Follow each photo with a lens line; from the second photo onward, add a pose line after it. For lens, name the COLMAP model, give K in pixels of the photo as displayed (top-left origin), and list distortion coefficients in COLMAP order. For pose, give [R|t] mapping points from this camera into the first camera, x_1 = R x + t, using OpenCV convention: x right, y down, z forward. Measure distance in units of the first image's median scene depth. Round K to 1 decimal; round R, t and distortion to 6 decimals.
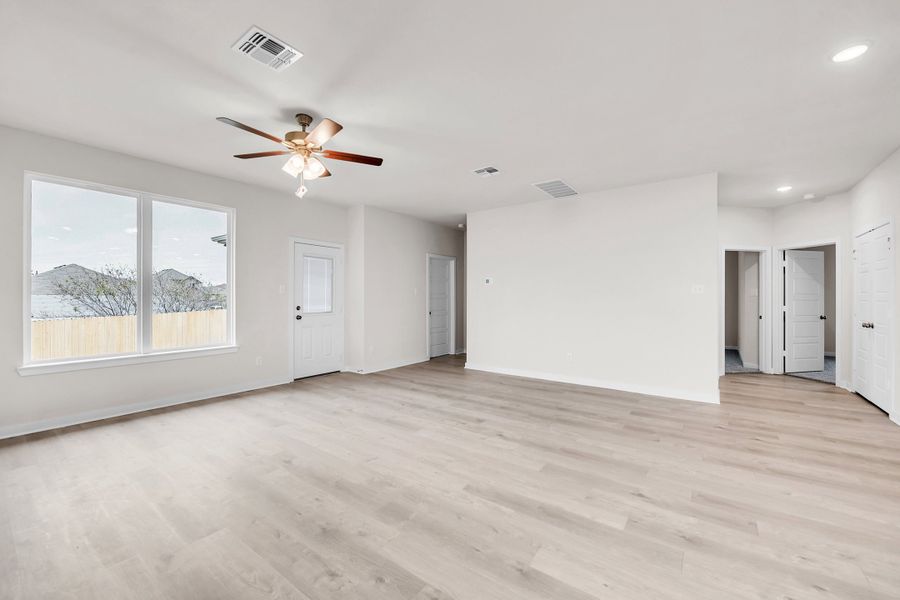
lens RADIAL K [[359.0, 0, 452.0], [0, 359.0, 296.6], [0, 0, 1]] dist [-0.010307, -0.000431]
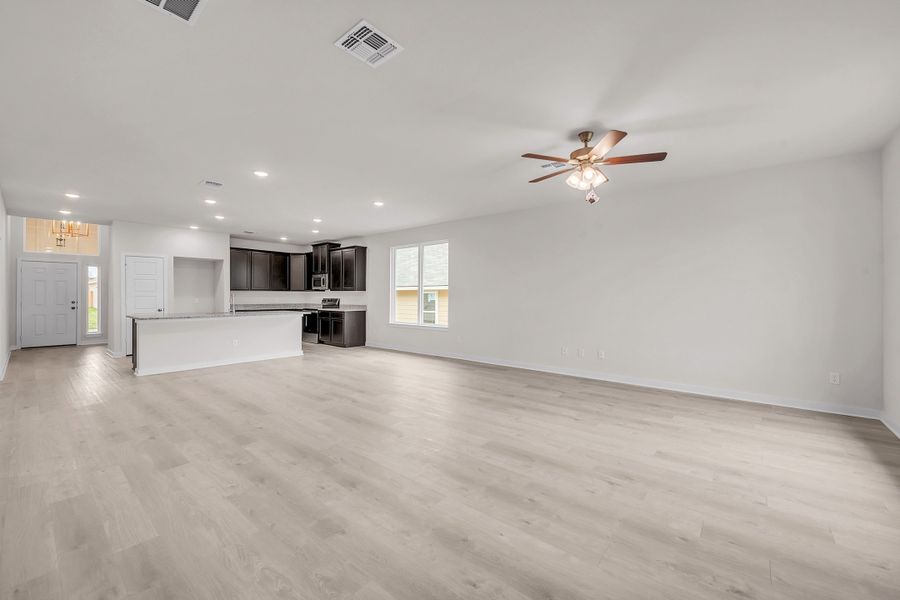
lens RADIAL K [[359.7, 0, 460.7], [0, 359.7, 295.3], [0, 0, 1]] dist [-0.007956, -0.000052]
pose [[-0.999144, -0.004422, 0.041142, -0.055280], [-0.004554, 0.999985, -0.003125, 0.004540], [-0.041128, -0.003310, -0.999148, 1.616058]]
